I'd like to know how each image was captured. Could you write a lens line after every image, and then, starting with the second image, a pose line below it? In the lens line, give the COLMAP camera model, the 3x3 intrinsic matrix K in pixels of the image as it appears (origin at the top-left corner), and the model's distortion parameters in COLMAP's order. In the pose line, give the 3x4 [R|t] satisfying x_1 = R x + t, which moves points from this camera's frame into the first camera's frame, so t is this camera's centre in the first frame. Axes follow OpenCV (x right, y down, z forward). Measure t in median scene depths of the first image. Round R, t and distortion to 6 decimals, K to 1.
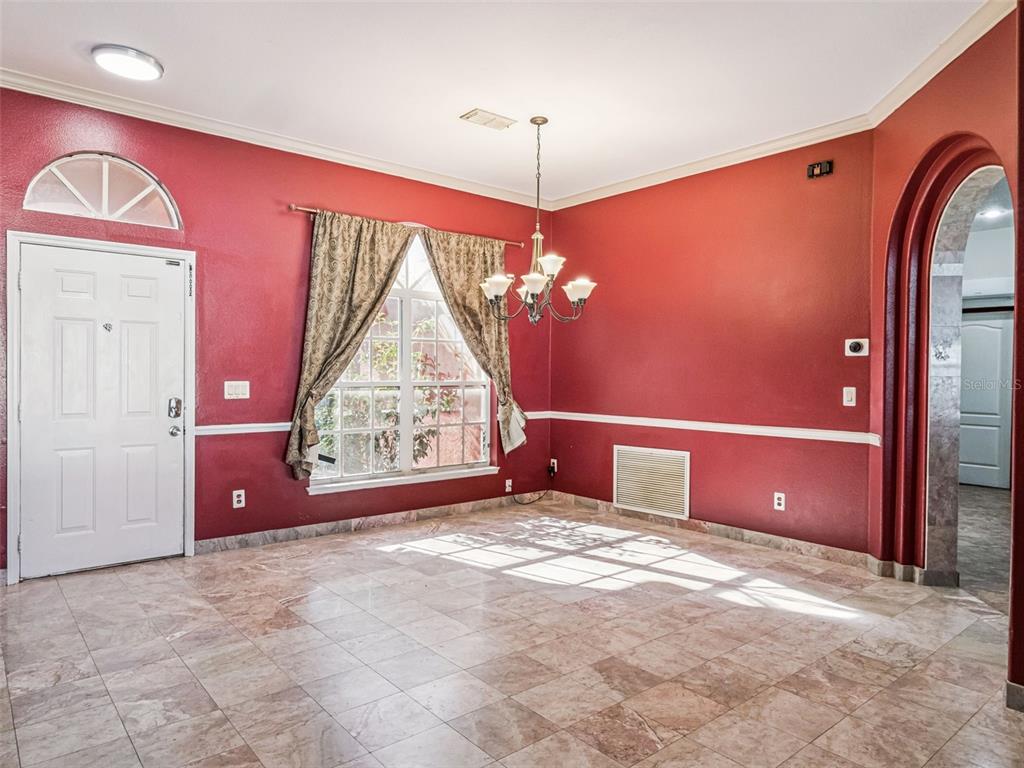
lens RADIAL K [[663.2, 0, 512.0], [0, 663.2, 384.0], [0, 0, 1]] dist [-0.006764, -0.000954]
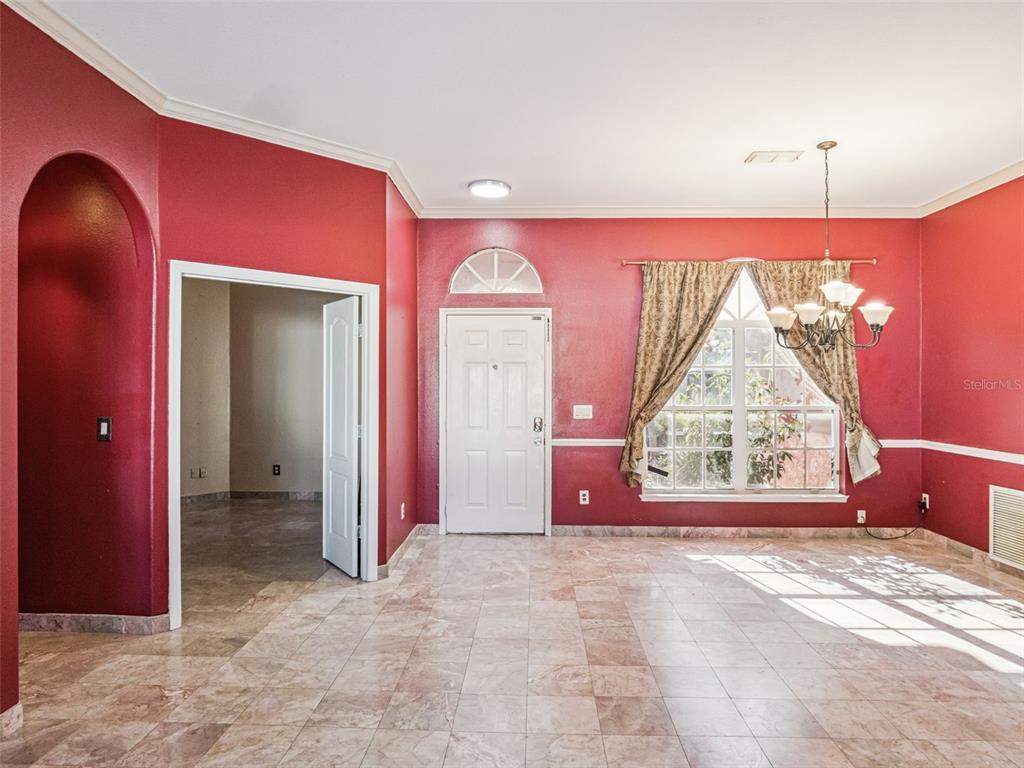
lens RADIAL K [[618.2, 0, 512.0], [0, 618.2, 384.0], [0, 0, 1]] dist [-0.028717, 0.009775]
pose [[0.743041, -0.004584, -0.669230, 0.258677], [-0.007089, 0.999867, -0.014720, -0.024116], [0.669208, 0.015682, 0.742910, 0.018665]]
